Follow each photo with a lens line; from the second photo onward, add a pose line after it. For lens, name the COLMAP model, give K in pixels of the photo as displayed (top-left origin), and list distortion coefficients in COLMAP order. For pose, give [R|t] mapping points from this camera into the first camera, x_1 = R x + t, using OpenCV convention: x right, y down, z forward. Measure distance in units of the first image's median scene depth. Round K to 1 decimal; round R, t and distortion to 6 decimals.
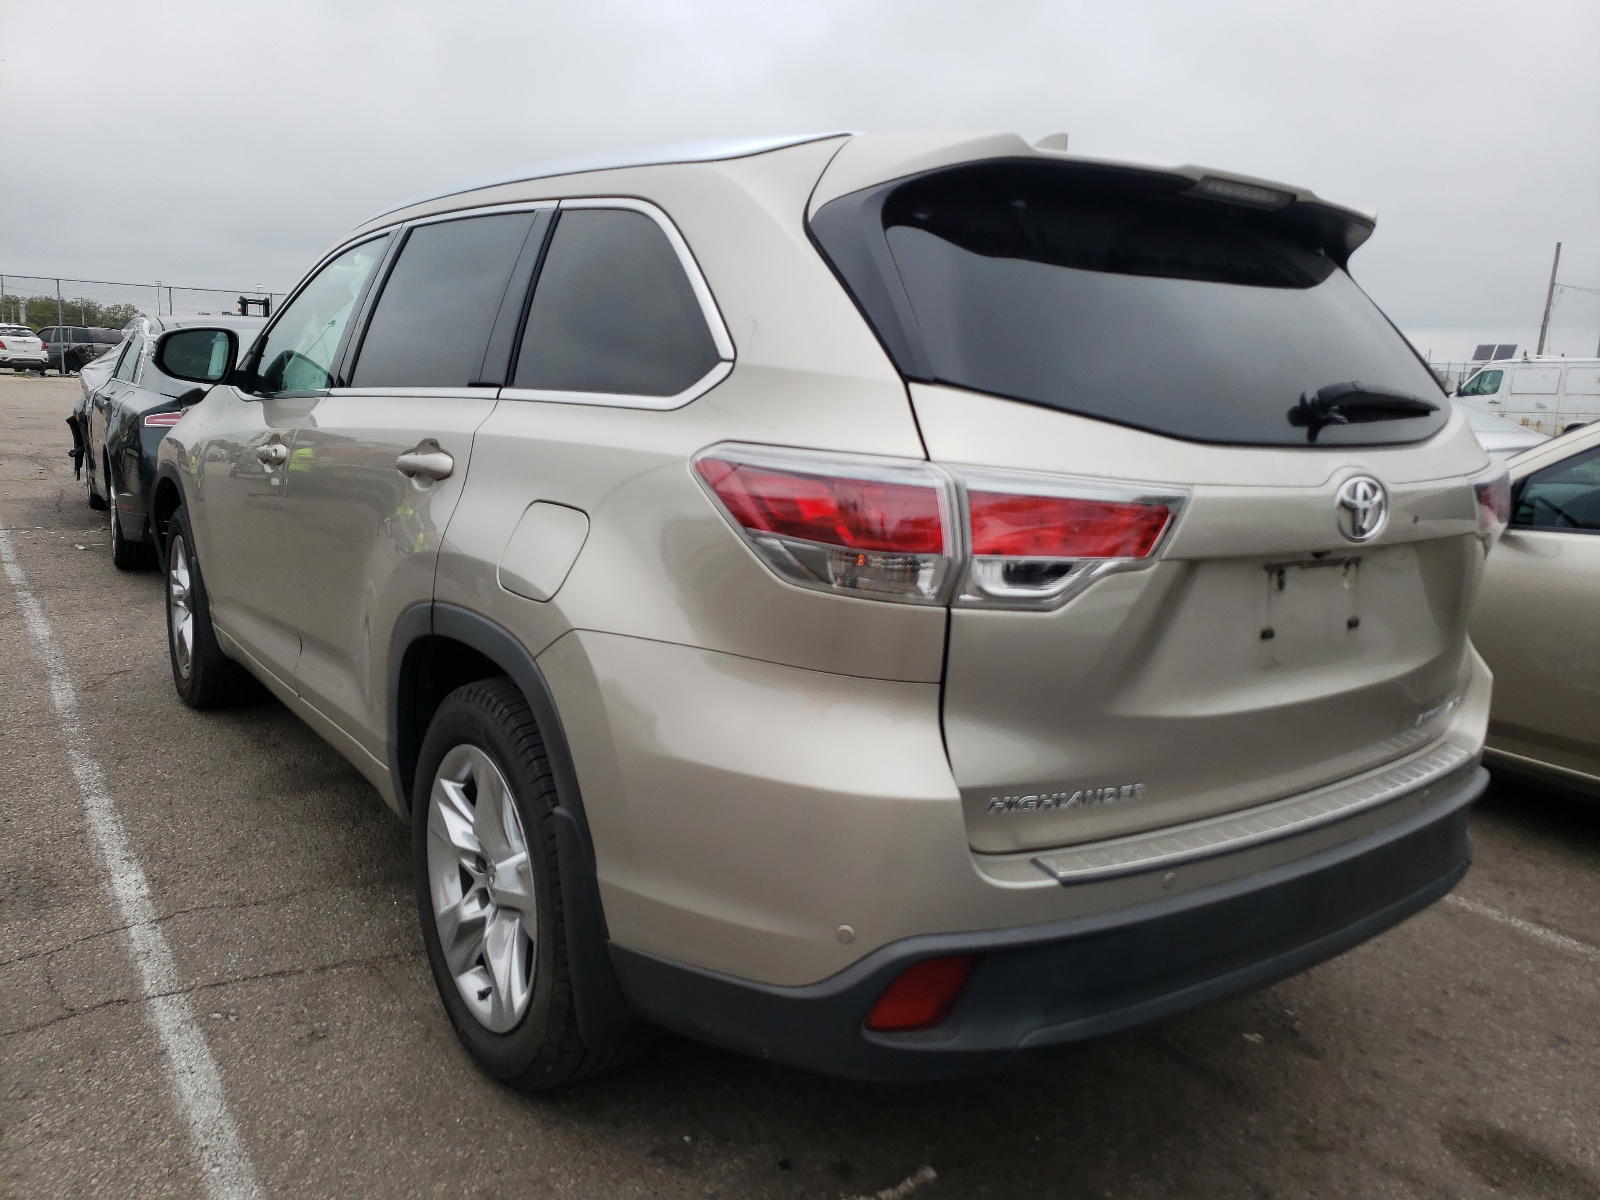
lens RADIAL K [[1233.6, 0, 813.0], [0, 1233.6, 601.5], [0, 0, 1]] dist [0.047464, -0.003445]
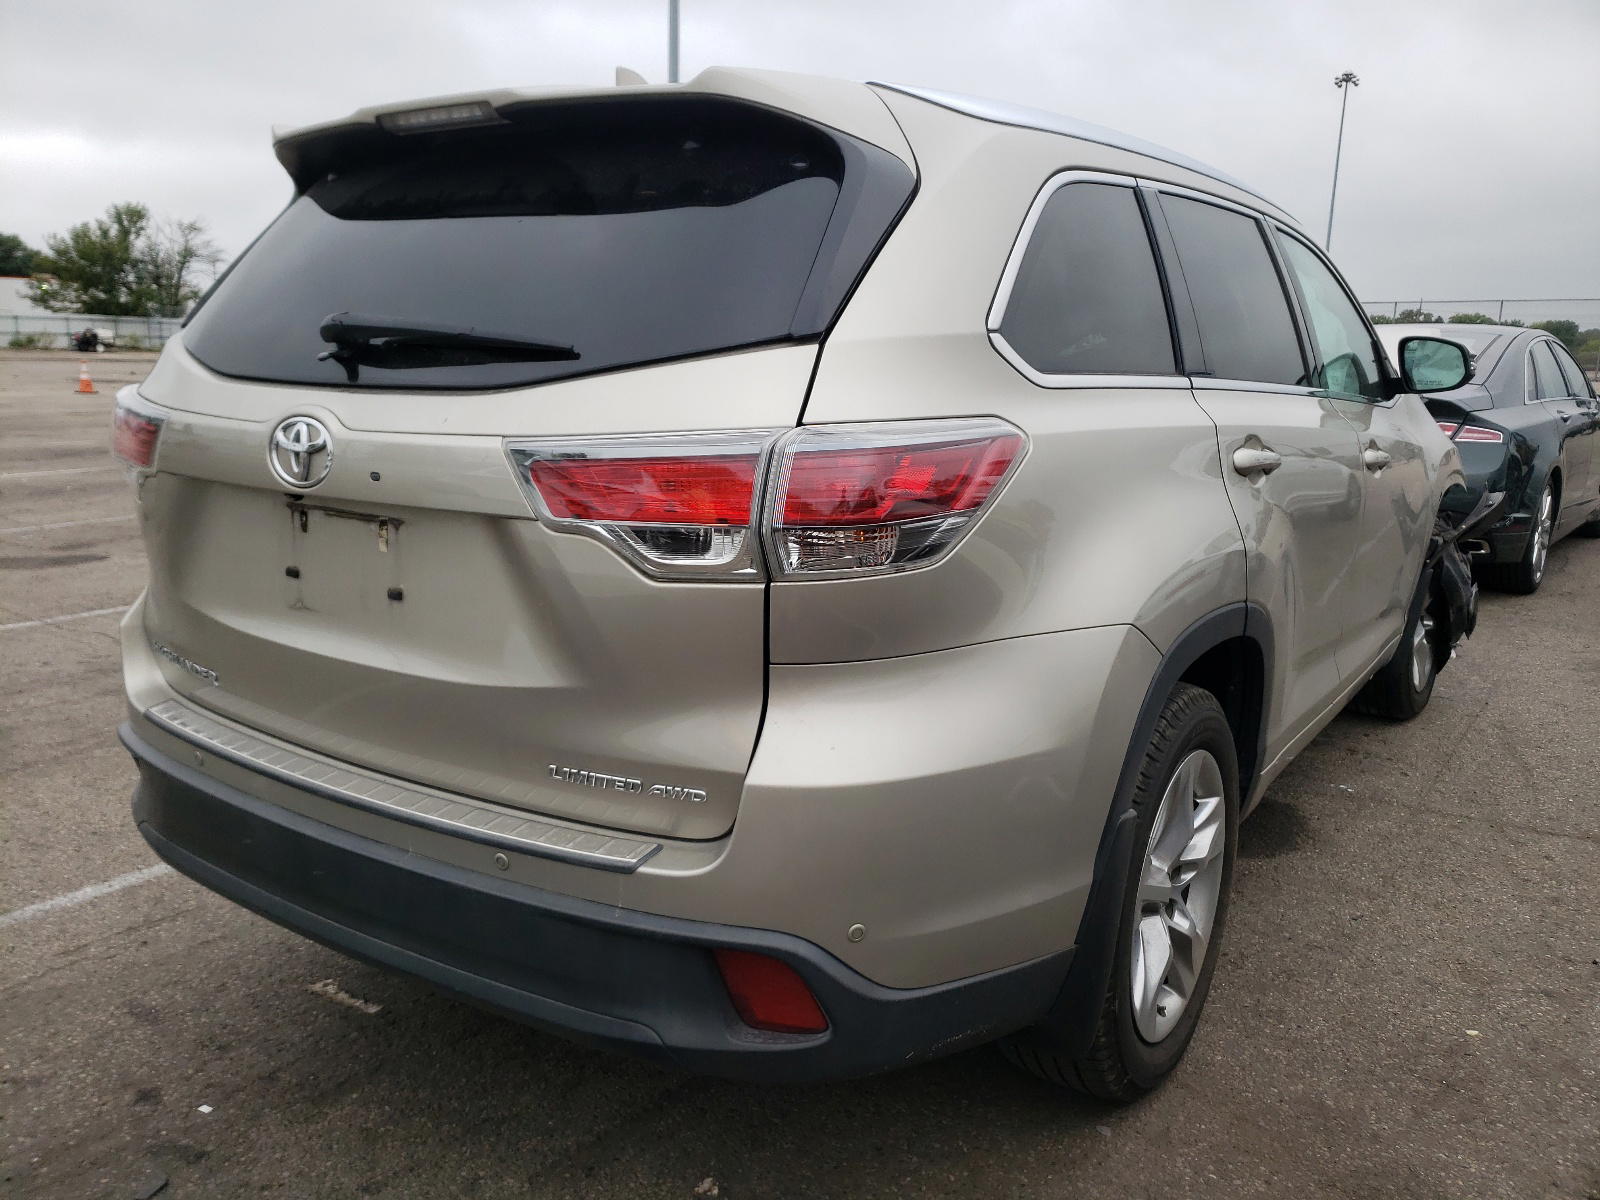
lens RADIAL K [[1233.6, 0, 812.5], [0, 1233.6, 598.6], [0, 0, 1]] dist [0.047464, -0.003445]
pose [[0.316816, 0.150989, -0.936392, 1.387362], [-0.170276, 0.980263, 0.100452, -0.120465], [0.933078, 0.127620, 0.336273, 1.018126]]
